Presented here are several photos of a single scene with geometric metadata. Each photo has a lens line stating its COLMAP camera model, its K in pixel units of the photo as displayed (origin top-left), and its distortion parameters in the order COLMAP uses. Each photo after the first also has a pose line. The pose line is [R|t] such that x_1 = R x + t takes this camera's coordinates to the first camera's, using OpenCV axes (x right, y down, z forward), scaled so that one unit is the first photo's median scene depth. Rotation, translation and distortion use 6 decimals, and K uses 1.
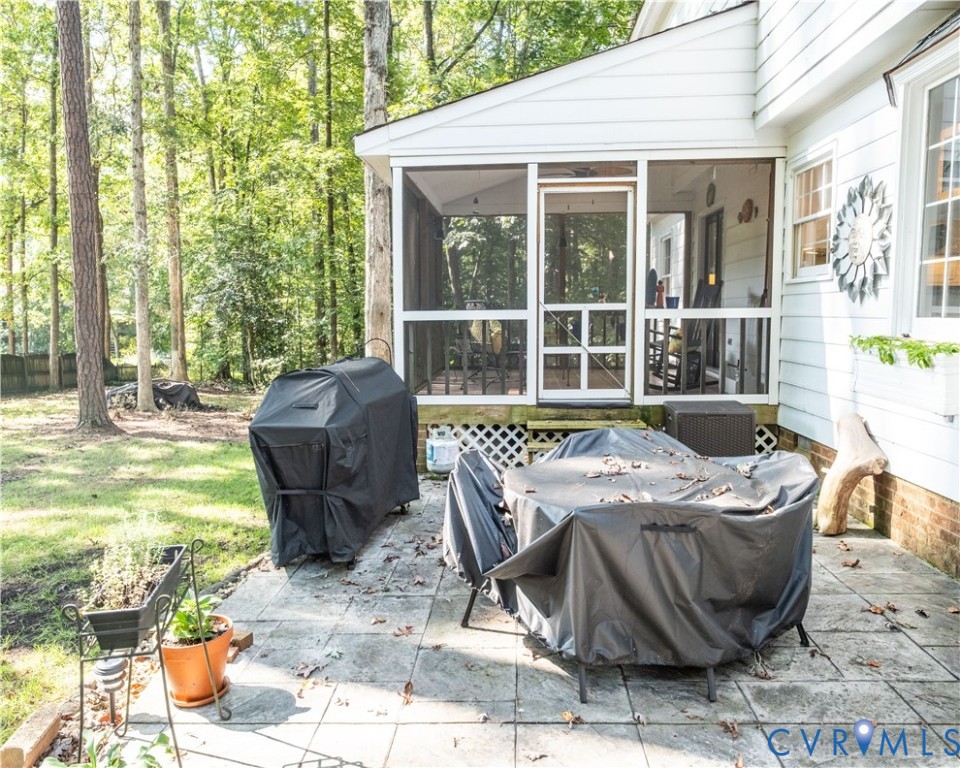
lens RADIAL K [[719.2, 0, 479.1], [0, 719.2, 373.7], [0, 0, 1]] dist [-0.008509, 0.005236]
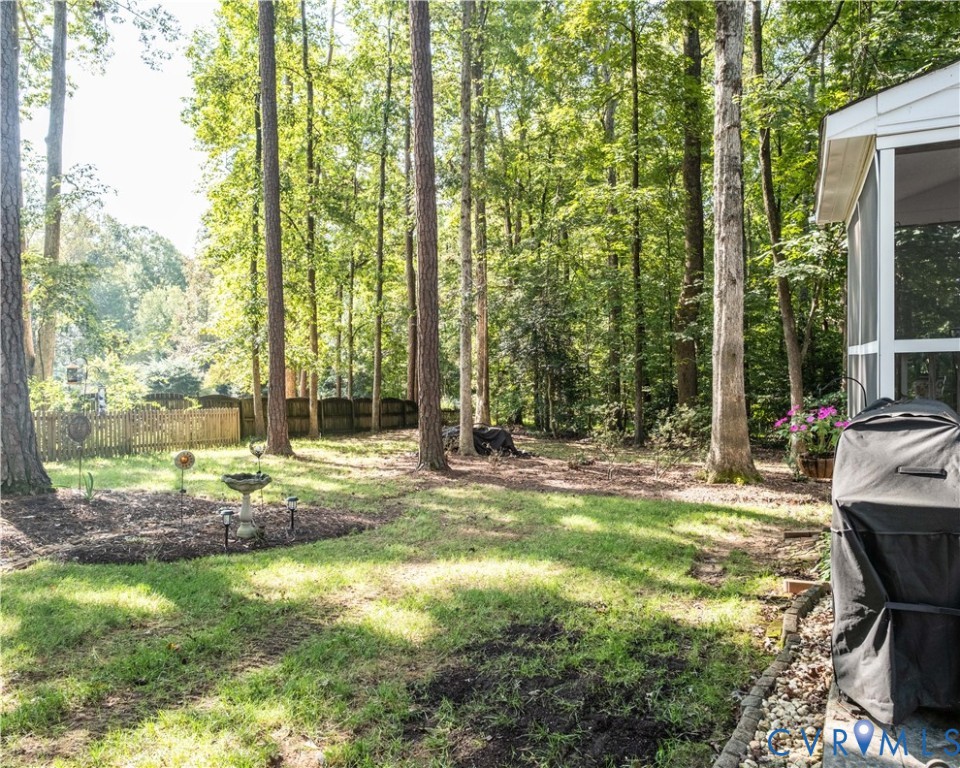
lens RADIAL K [[719.2, 0, 481.0], [0, 719.2, 377.3], [0, 0, 1]] dist [-0.008509, 0.005236]
pose [[0.934284, 0.000912, -0.356528, -0.112623], [-0.023090, 0.998052, -0.057953, 0.002033], [0.355780, 0.062377, 0.932486, 0.075019]]
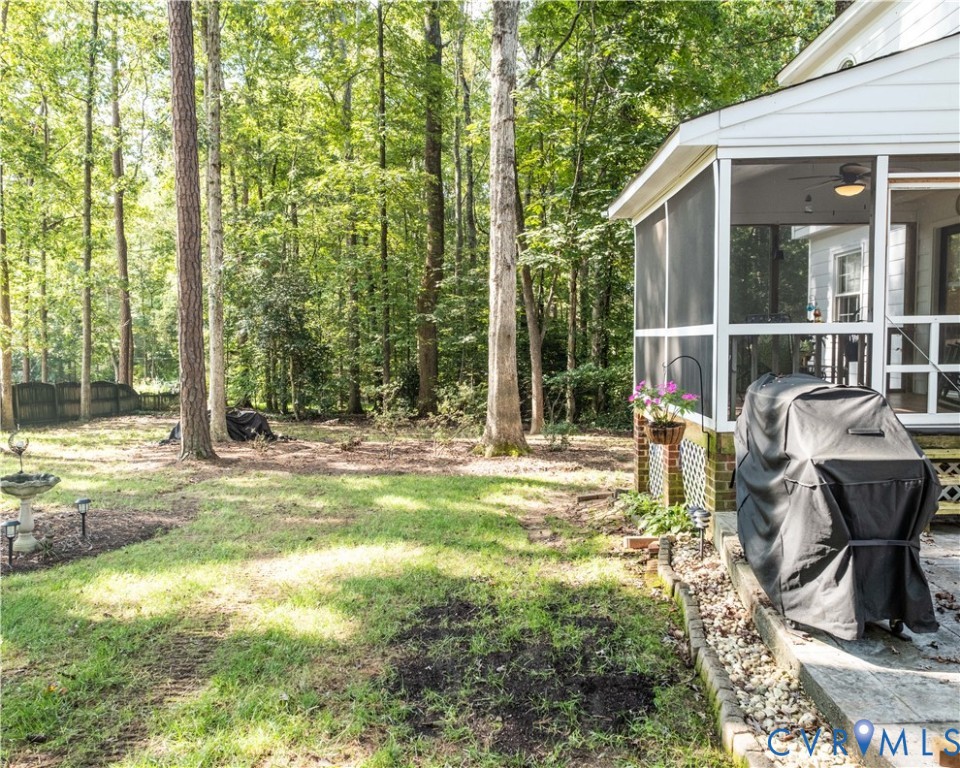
lens RADIAL K [[719.2, 0, 479.5], [0, 719.2, 381.1], [0, 0, 1]] dist [-0.008509, 0.005236]
pose [[0.999609, -0.002233, 0.027869, -0.202740], [0.003057, 0.999558, -0.029565, 0.003311], [-0.027791, 0.029638, 0.999174, 0.066438]]
